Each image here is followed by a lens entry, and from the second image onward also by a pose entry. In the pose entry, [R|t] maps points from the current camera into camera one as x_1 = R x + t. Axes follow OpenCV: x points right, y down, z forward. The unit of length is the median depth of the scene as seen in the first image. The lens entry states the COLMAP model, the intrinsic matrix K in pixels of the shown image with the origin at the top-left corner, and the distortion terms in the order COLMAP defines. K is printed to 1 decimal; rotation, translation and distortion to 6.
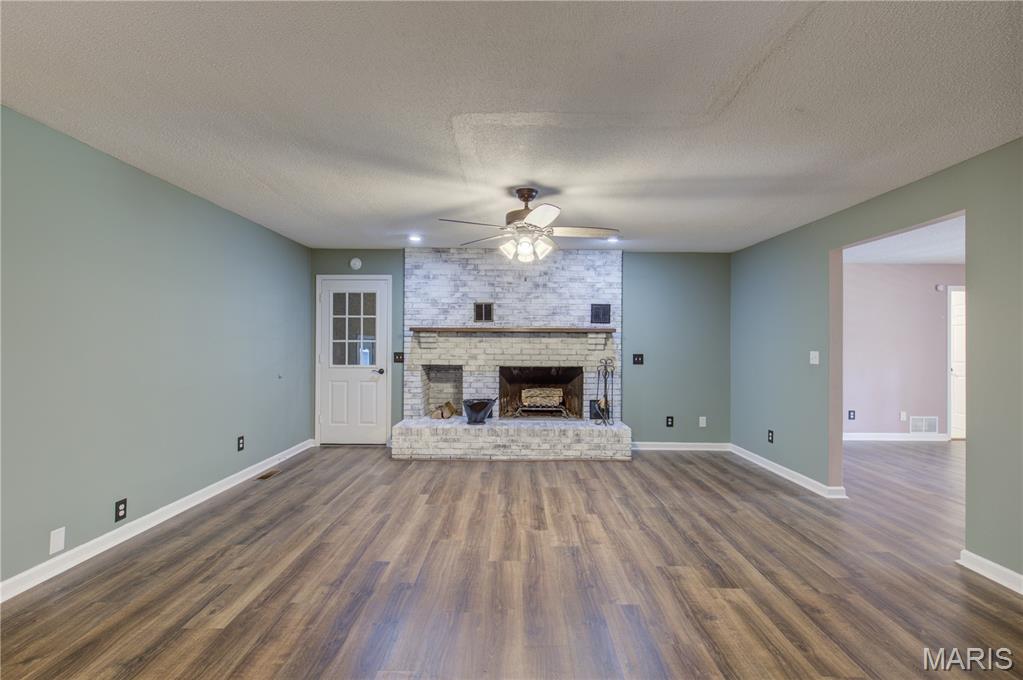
lens RADIAL K [[474.9, 0, 515.8], [0, 474.9, 338.7], [0, 0, 1]] dist [-0.003314, -0.000569]
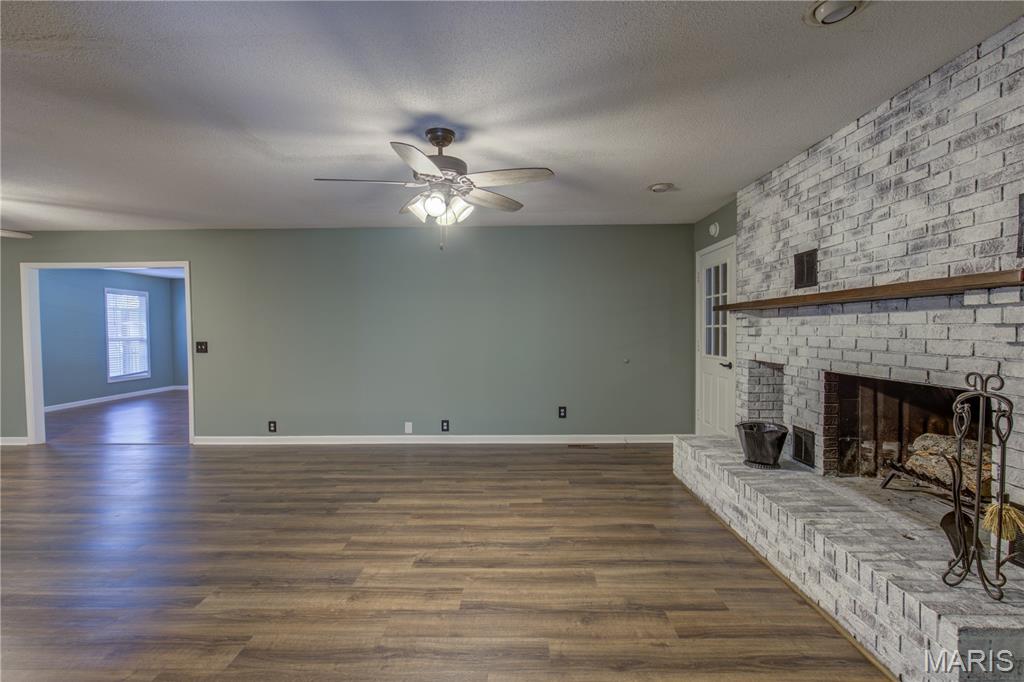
lens RADIAL K [[475.4, 0, 516.3], [0, 475.4, 339.7], [0, 0, 1]] dist [-0.003314, -0.000569]
pose [[-0.023550, 0.014536, -0.999617, 0.541732], [0.017176, 0.999753, 0.014133, 0.012559], [0.999575, -0.016837, -0.023794, 0.770505]]
